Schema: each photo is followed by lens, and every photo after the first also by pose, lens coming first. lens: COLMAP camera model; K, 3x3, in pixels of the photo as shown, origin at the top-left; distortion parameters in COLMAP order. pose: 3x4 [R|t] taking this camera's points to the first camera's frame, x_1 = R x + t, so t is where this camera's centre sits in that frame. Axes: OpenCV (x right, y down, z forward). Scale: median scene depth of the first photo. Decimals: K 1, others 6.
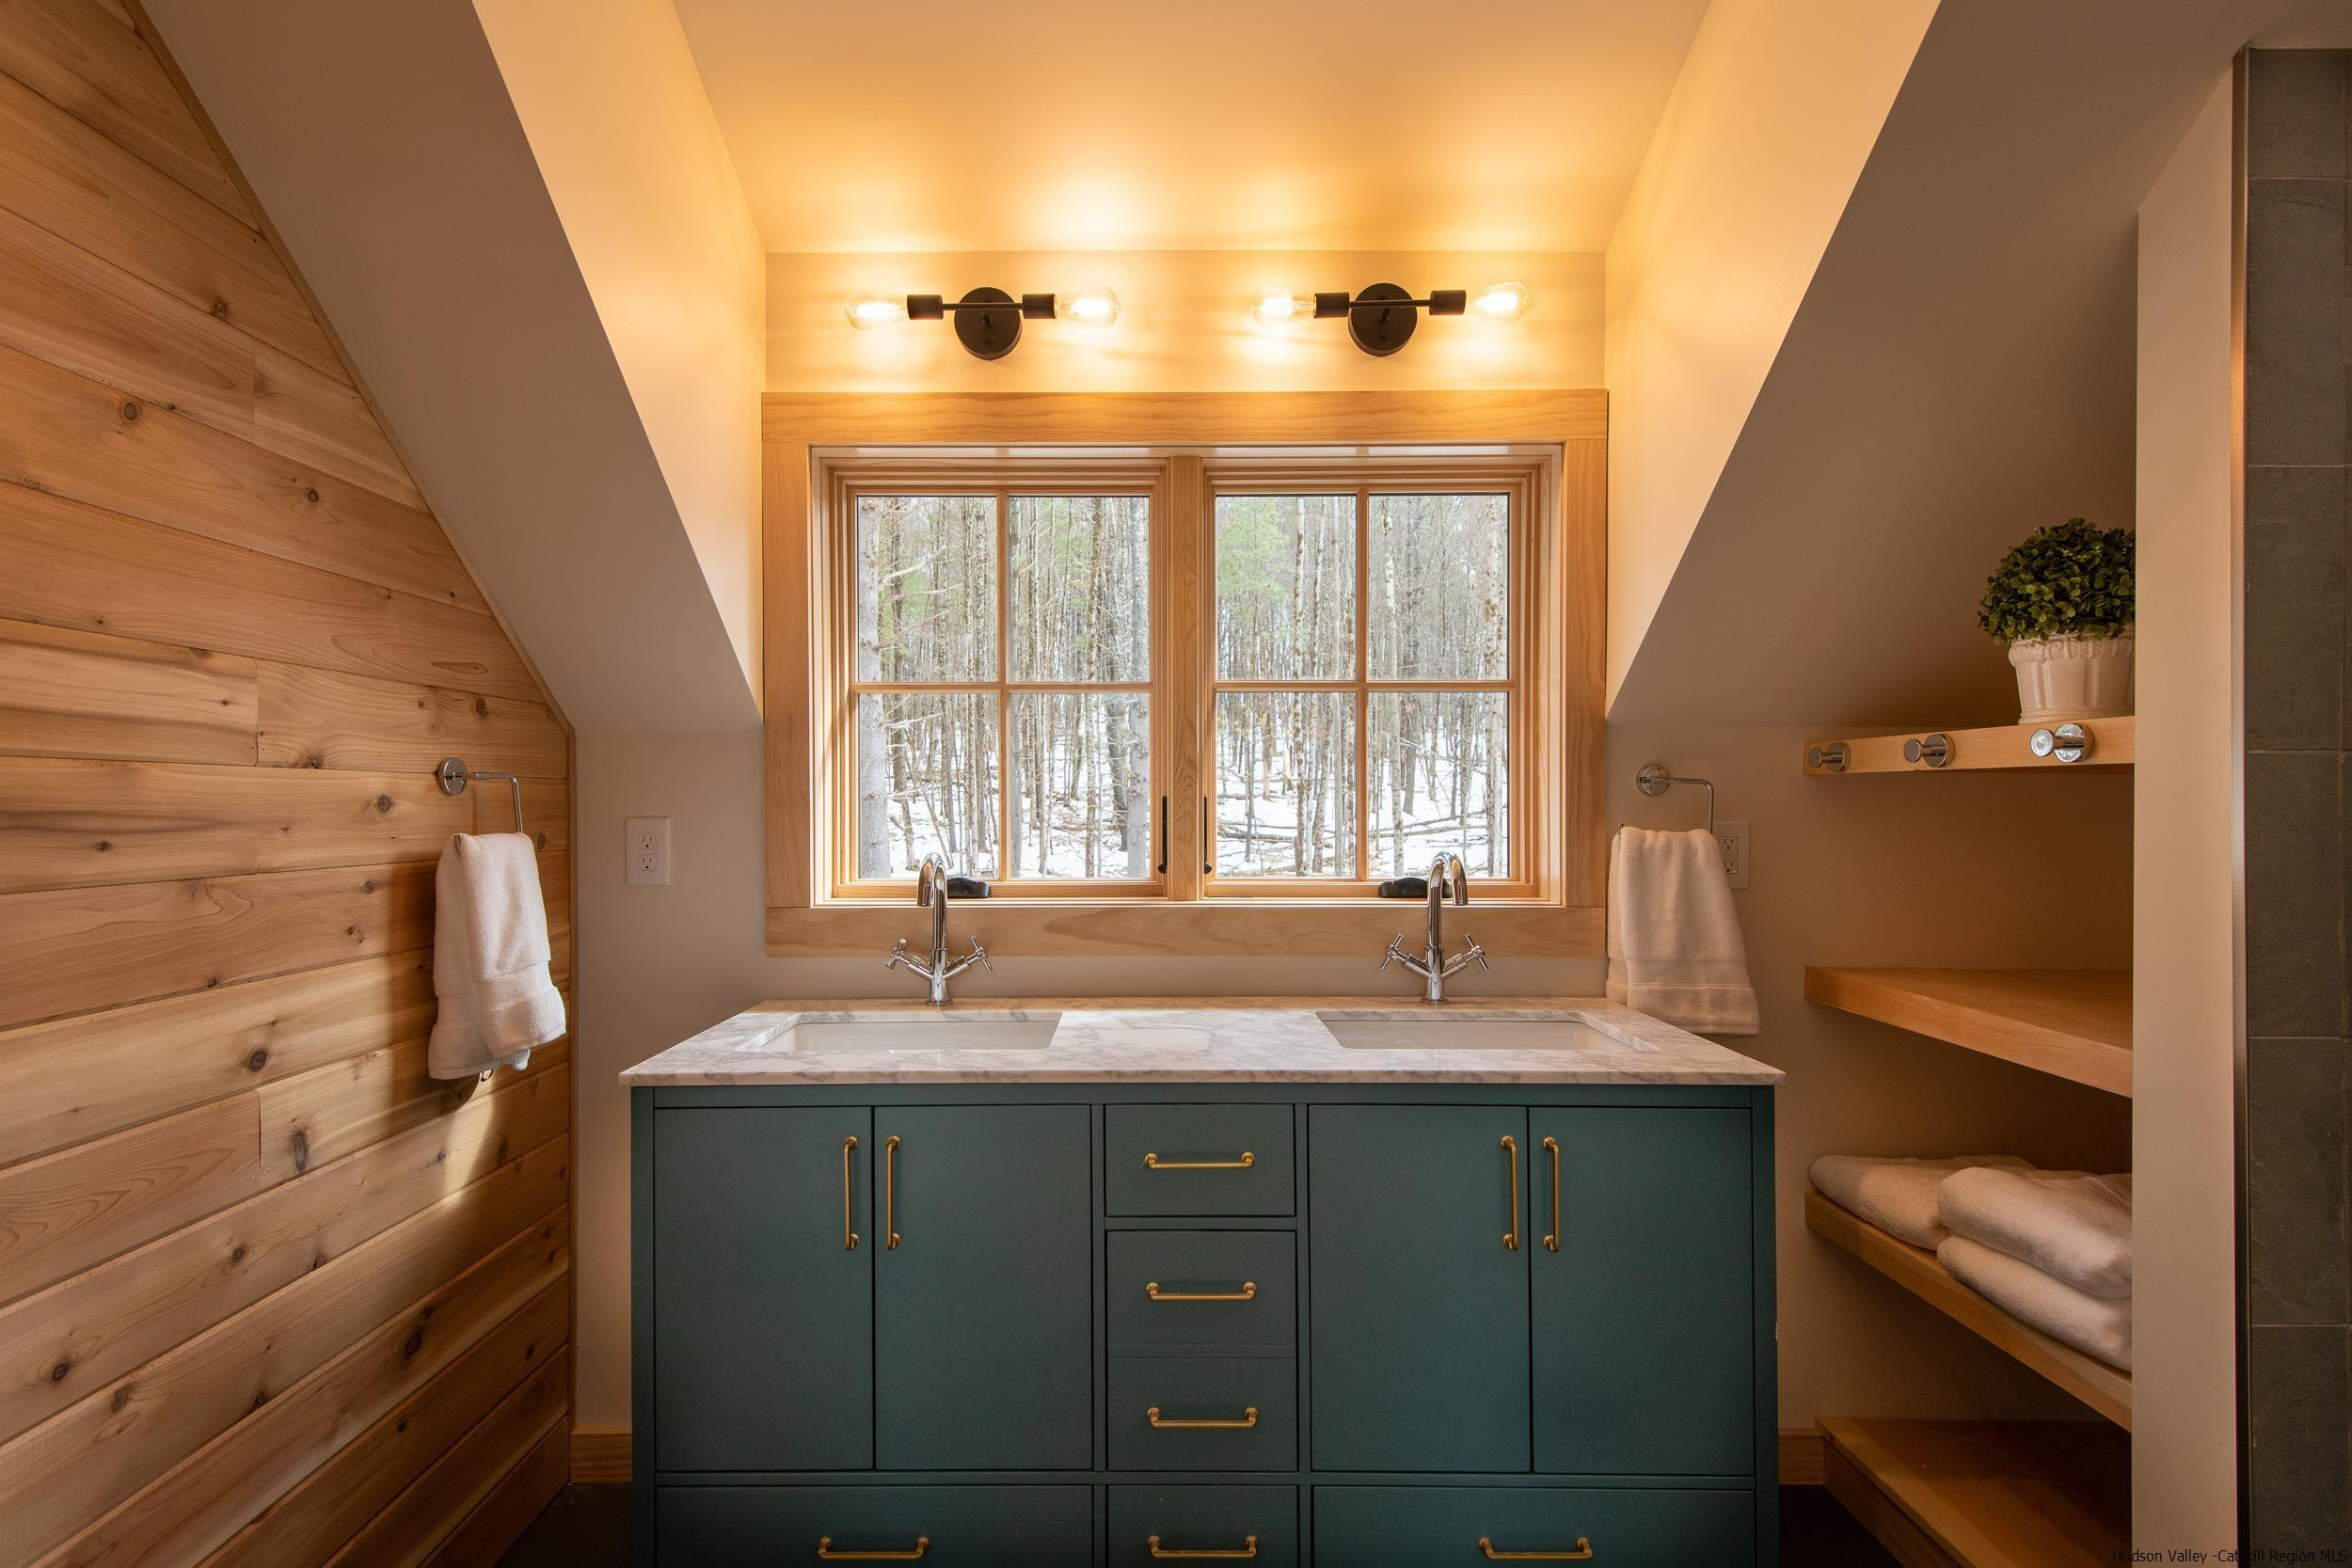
lens RADIAL K [[1066.3, 0, 1176.0], [0, 1066.3, 784.0], [0, 0, 1]] dist [0.001120, -0.010199]
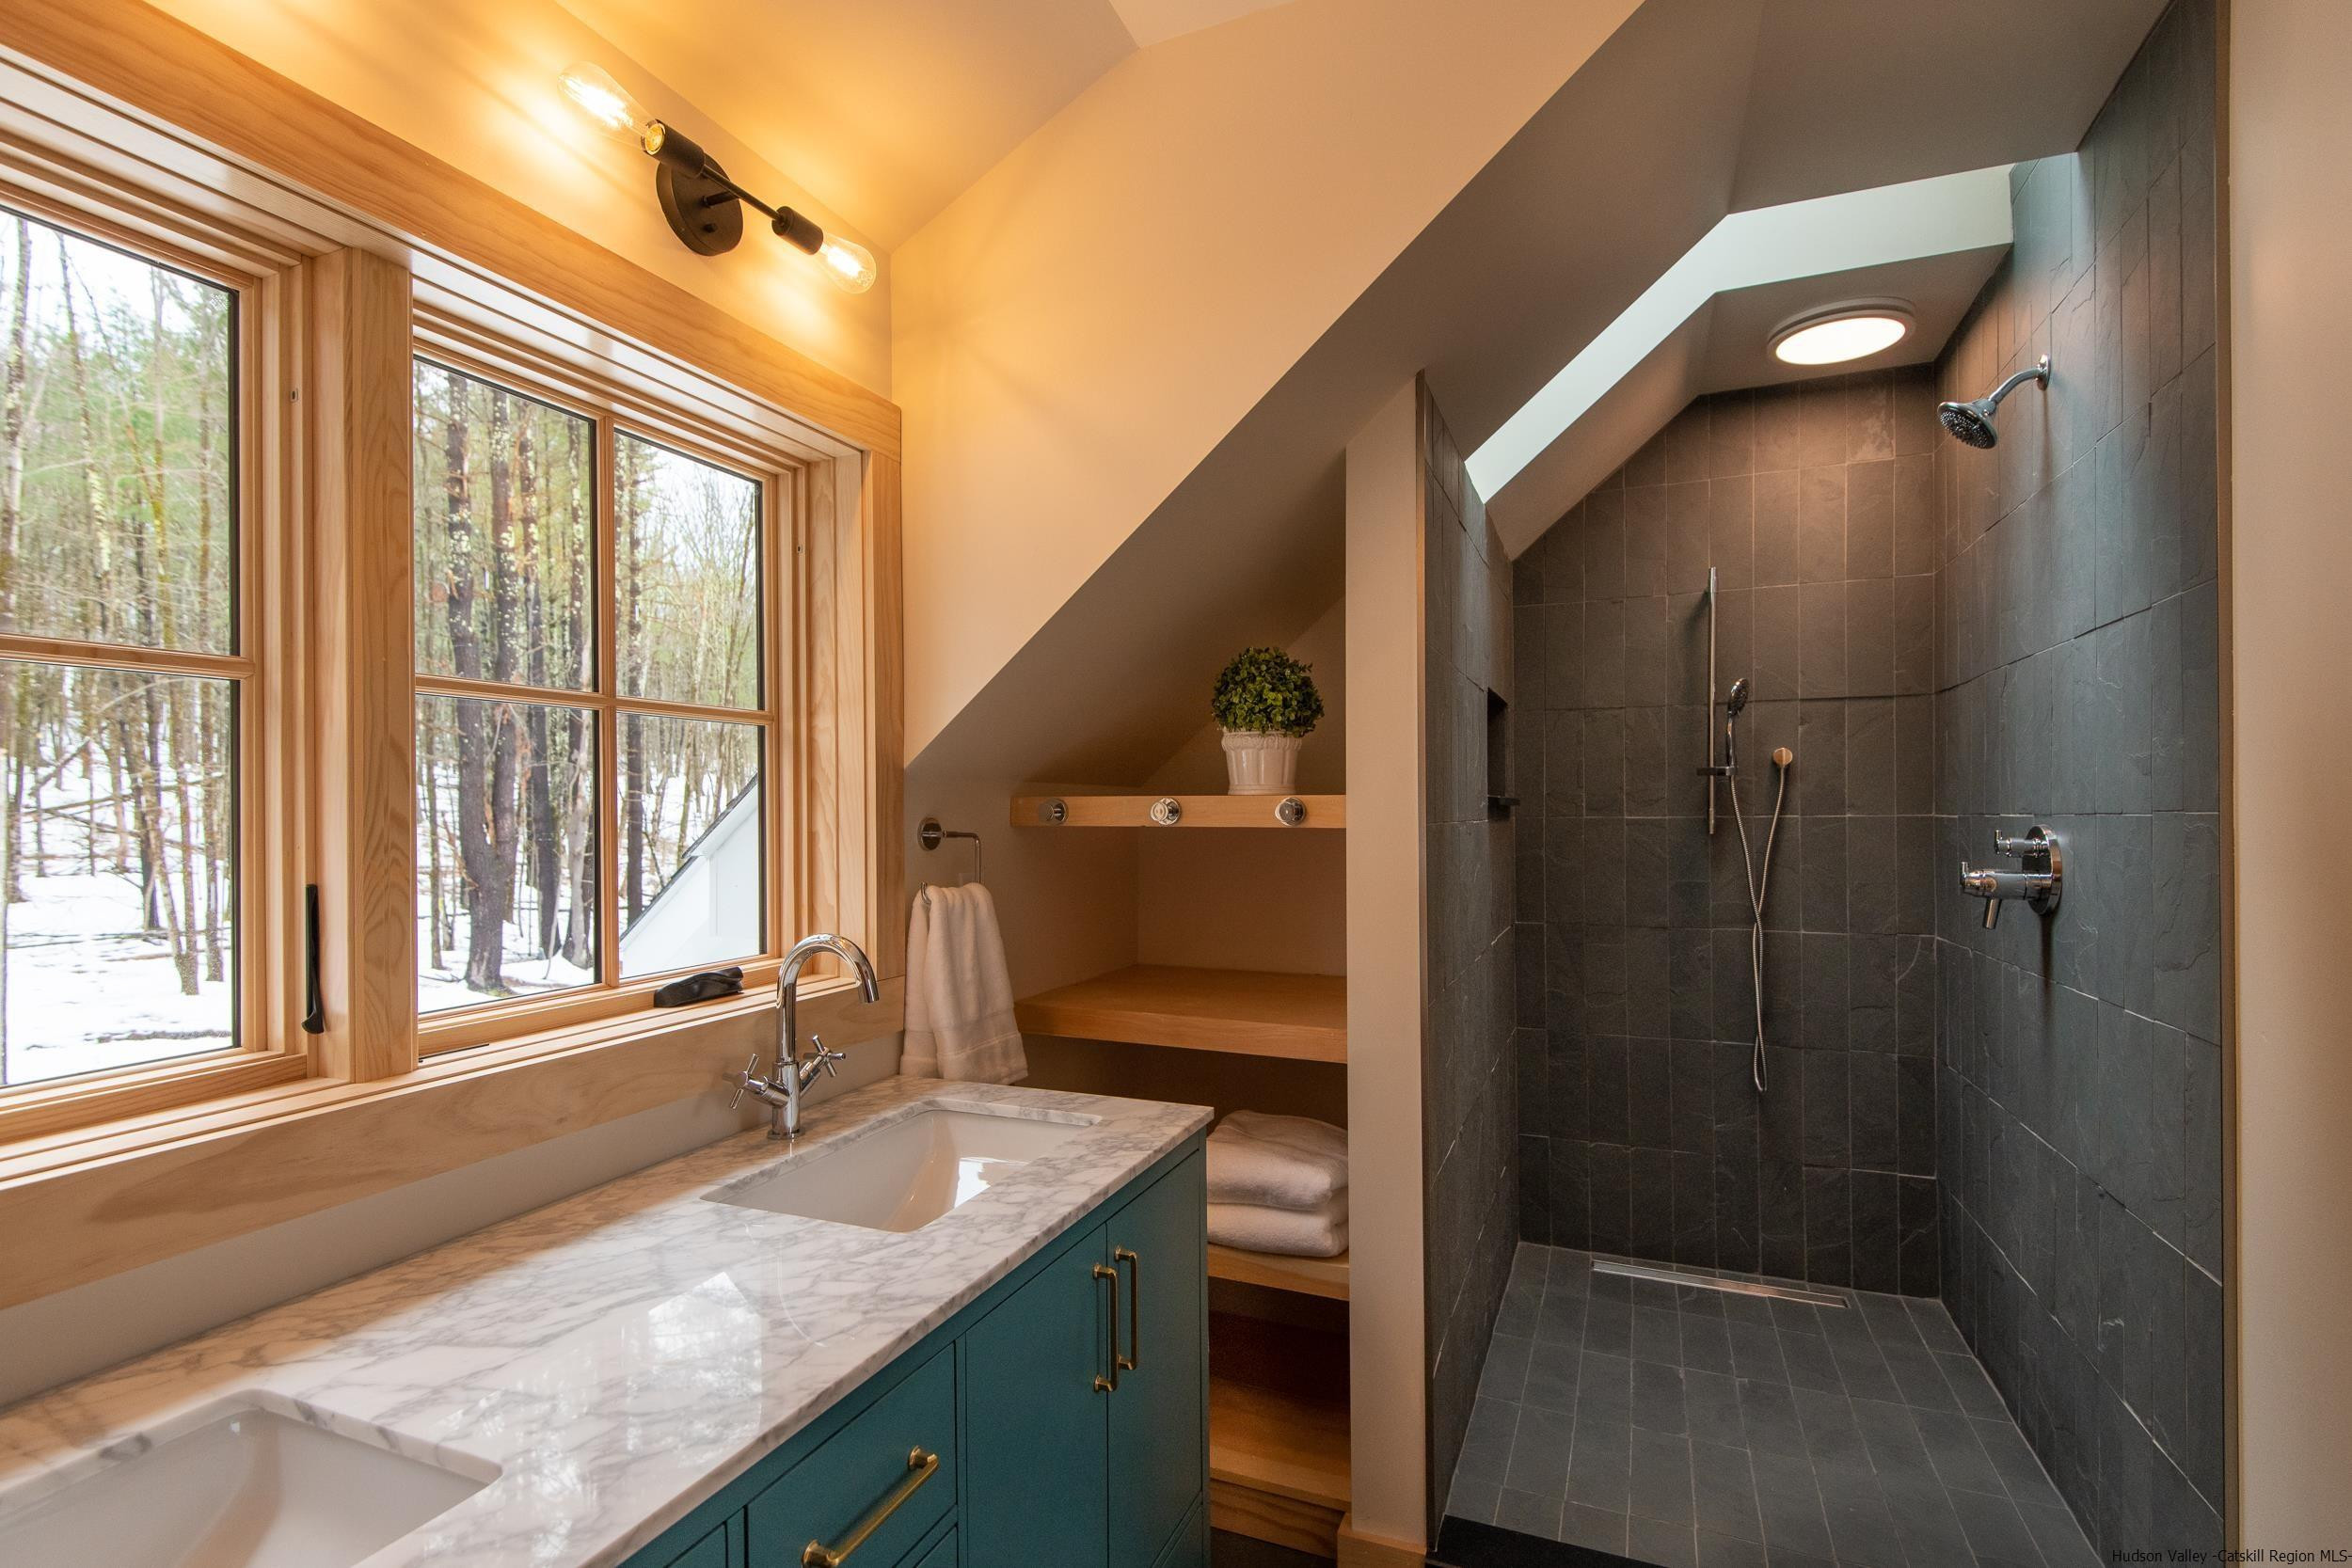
lens RADIAL K [[1066.3, 0, 1176.0], [0, 1066.3, 784.0], [0, 0, 1]] dist [0.001120, -0.010199]
pose [[0.385092, 0.017249, 0.922717, -0.469717], [-0.017338, 0.999784, -0.011453, -0.055589], [-0.922715, -0.011588, 0.385308, 0.586634]]
